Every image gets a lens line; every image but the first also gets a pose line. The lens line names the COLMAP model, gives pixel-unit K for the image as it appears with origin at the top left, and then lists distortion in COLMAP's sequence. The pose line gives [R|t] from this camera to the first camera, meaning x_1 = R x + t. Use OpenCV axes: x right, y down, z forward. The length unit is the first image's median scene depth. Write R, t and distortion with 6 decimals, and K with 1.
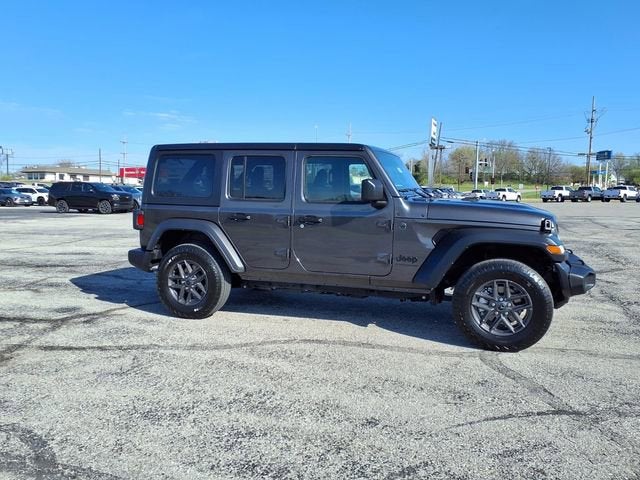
lens RADIAL K [[512.3, 0, 318.7], [0, 512.3, 237.6], [0, 0, 1]] dist [0.027406, -0.019498]
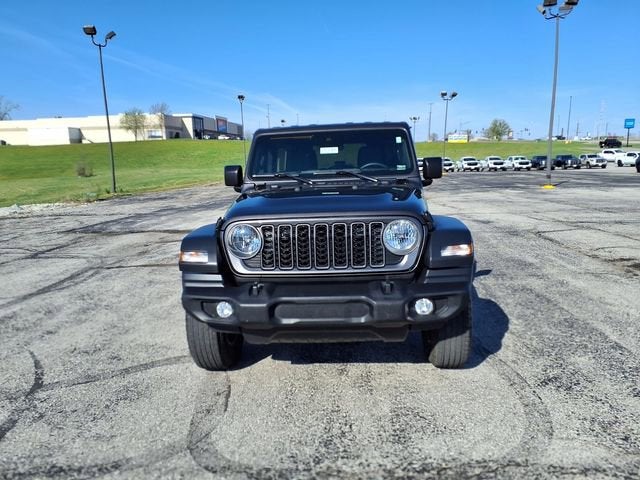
lens RADIAL K [[497.9, 0, 320.7], [0, 497.9, 250.8], [0, 0, 1]] dist [0.013648, 0.001081]
pose [[0.266038, 0.151069, -0.952052, 1.079822], [-0.058908, 0.988346, 0.140367, -0.090183], [0.962161, 0.018740, 0.271836, 0.864307]]
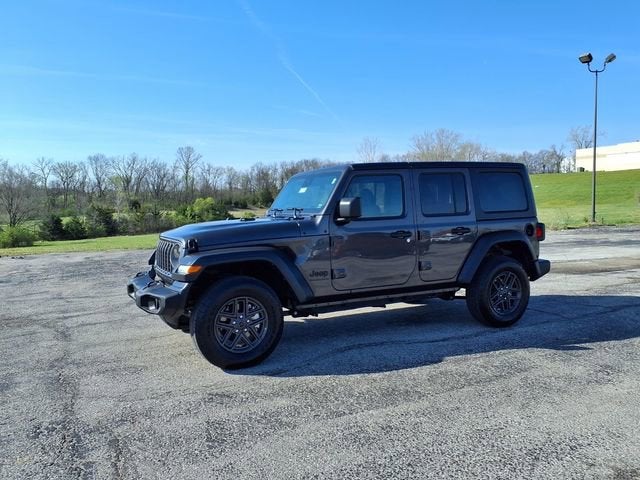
lens RADIAL K [[512.3, 0, 318.7], [0, 512.3, 237.6], [0, 0, 1]] dist [0.027406, -0.019498]
pose [[-0.693851, 0.054225, -0.718074, 0.997242], [-0.052448, 0.990707, 0.125492, -0.189734], [0.718206, 0.124734, -0.684560, 1.973267]]
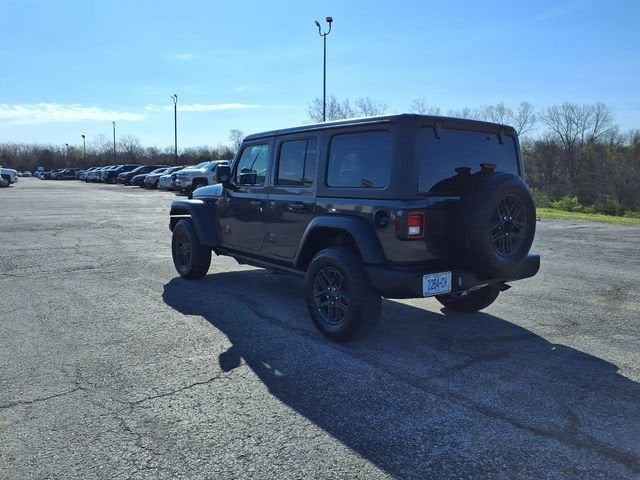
lens RADIAL K [[506.7, 0, 316.6], [0, 506.7, 239.3], [0, 0, 1]] dist [0.045166, -0.054116]
pose [[-0.842860, -0.082243, 0.531811, -0.601815], [0.033541, 0.978302, 0.204450, -0.210777], [-0.537086, 0.190160, -0.821814, 2.199641]]
